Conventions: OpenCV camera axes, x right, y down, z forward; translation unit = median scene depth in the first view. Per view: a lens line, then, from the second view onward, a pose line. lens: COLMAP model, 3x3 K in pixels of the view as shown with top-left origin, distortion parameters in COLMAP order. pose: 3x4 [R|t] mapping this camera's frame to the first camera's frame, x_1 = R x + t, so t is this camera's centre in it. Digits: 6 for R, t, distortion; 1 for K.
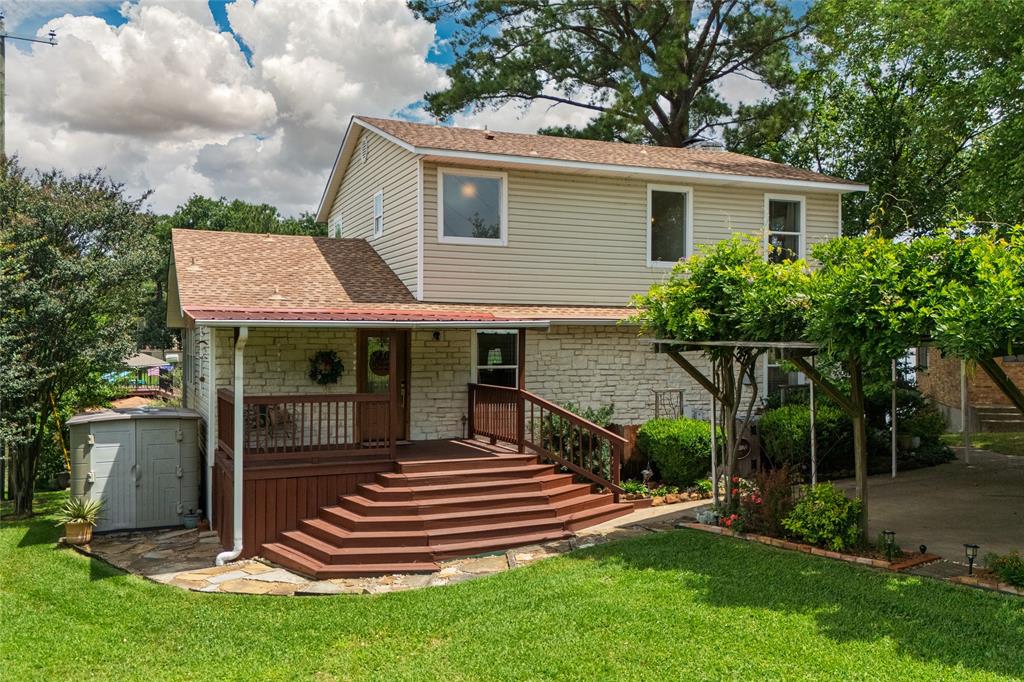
lens RADIAL K [[892.0, 0, 509.0], [0, 892.0, 344.2], [0, 0, 1]] dist [0.153415, -0.269099]
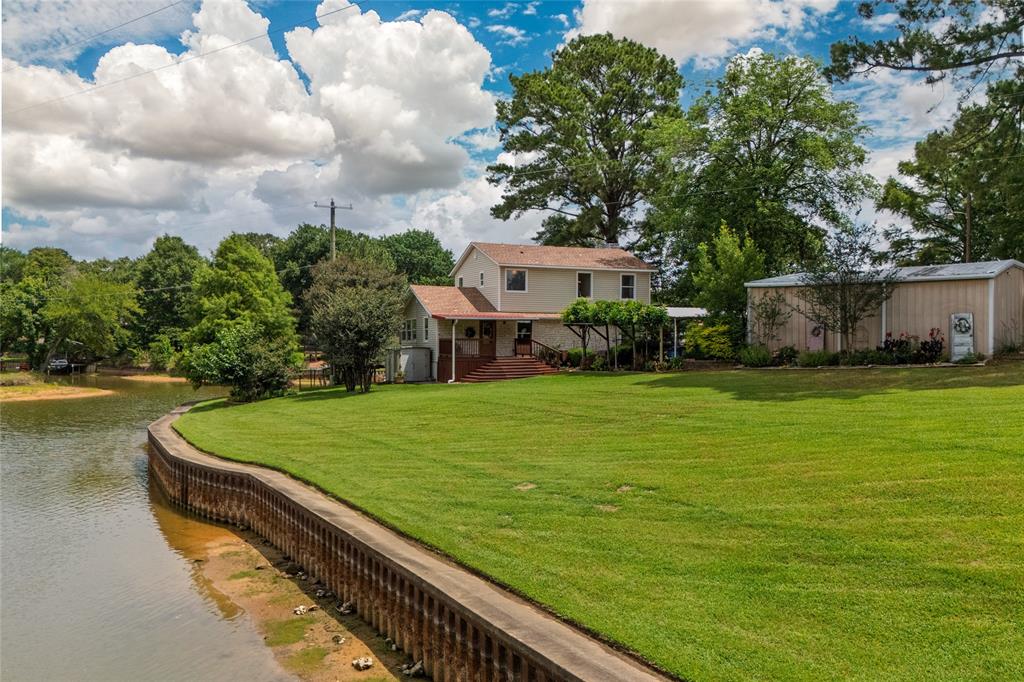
lens RADIAL K [[904.0, 0, 523.2], [0, 904.0, 343.1], [0, 0, 1]] dist [0.035823, -0.002463]
pose [[0.999734, 0.002794, -0.022888, 0.055905], [-0.002752, 0.999994, 0.001859, 0.055373], [0.022894, -0.001796, 0.999736, -2.155778]]
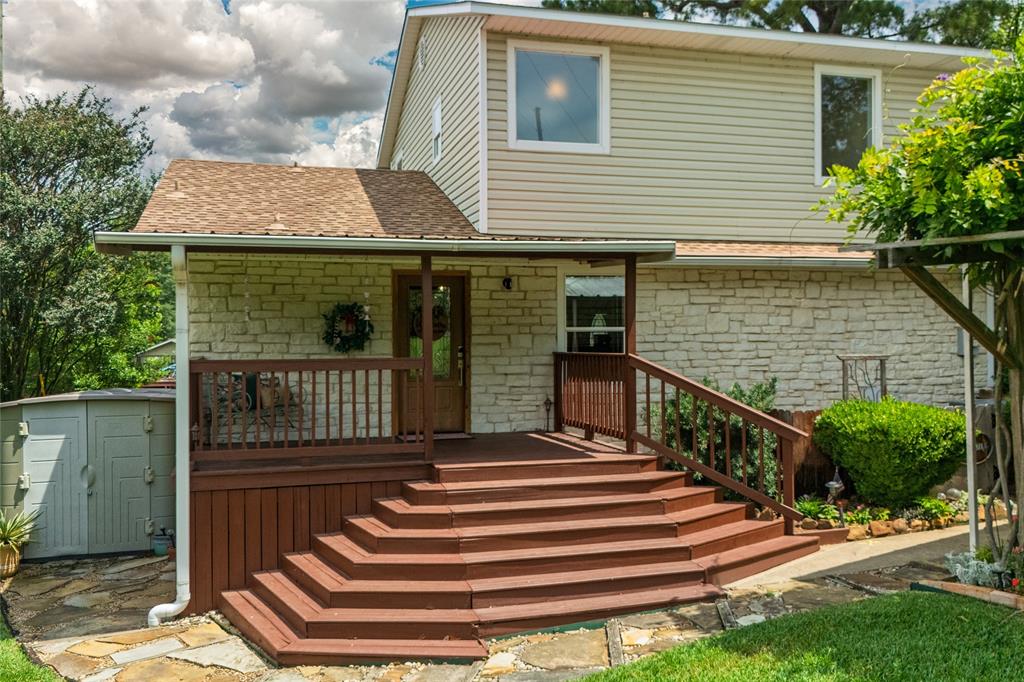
lens RADIAL K [[892.0, 0, 509.0], [0, 892.0, 344.2], [0, 0, 1]] dist [0.153415, -0.269099]
pose [[0.991937, -0.009119, -0.126407, 0.007755], [0.009015, 0.999958, -0.001398, 0.039508], [0.126414, 0.000247, 0.991977, 0.313907]]
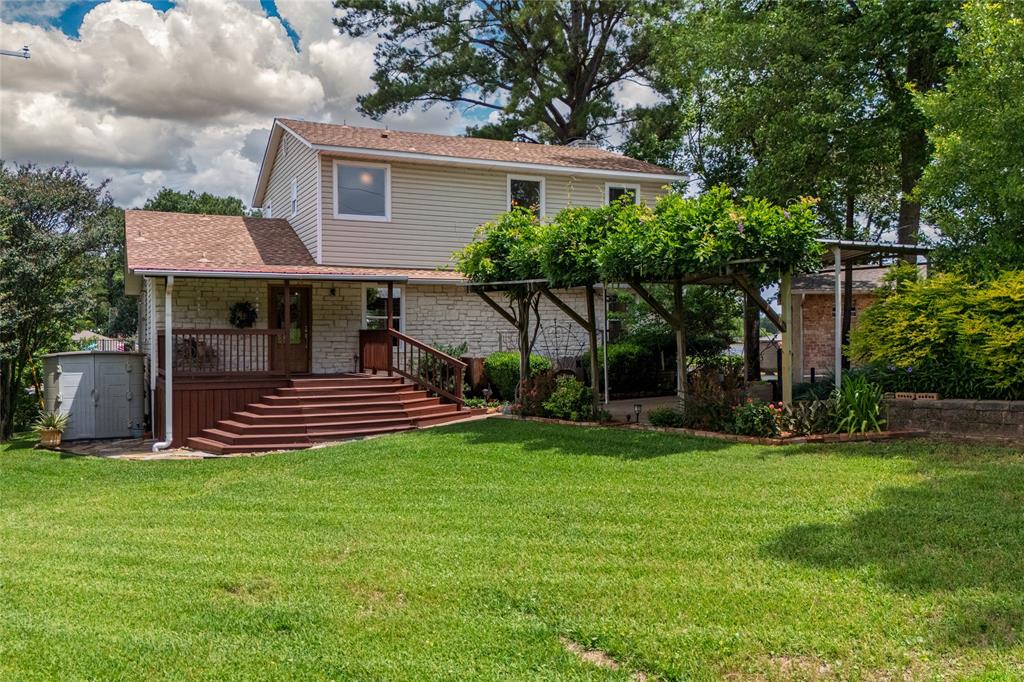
lens RADIAL K [[892.0, 0, 509.0], [0, 892.0, 344.2], [0, 0, 1]] dist [0.153415, -0.269099]
pose [[0.999770, -0.005408, 0.020738, 0.145454], [0.005311, 0.999975, 0.004719, 0.061438], [-0.020763, -0.004607, 0.999774, -0.292886]]
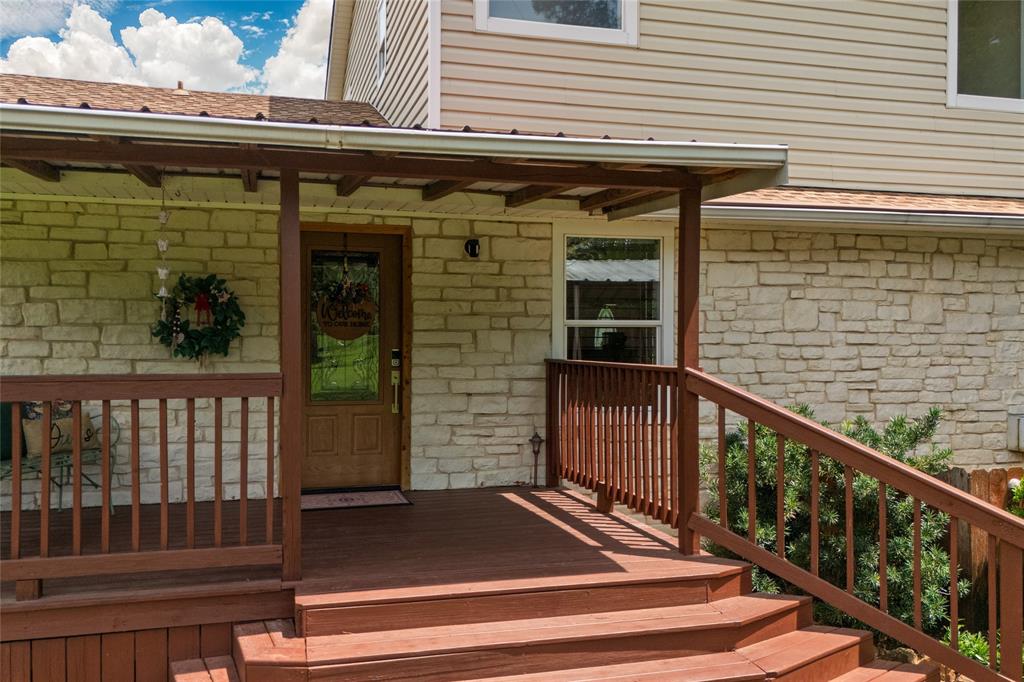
lens RADIAL K [[892.0, 0, 509.0], [0, 892.0, 344.2], [0, 0, 1]] dist [0.153415, -0.269099]
pose [[0.992384, -0.001136, -0.123177, -0.010404], [0.001145, 0.999999, 0.000003, 0.037641], [0.123177, -0.000144, 0.992385, 0.580553]]
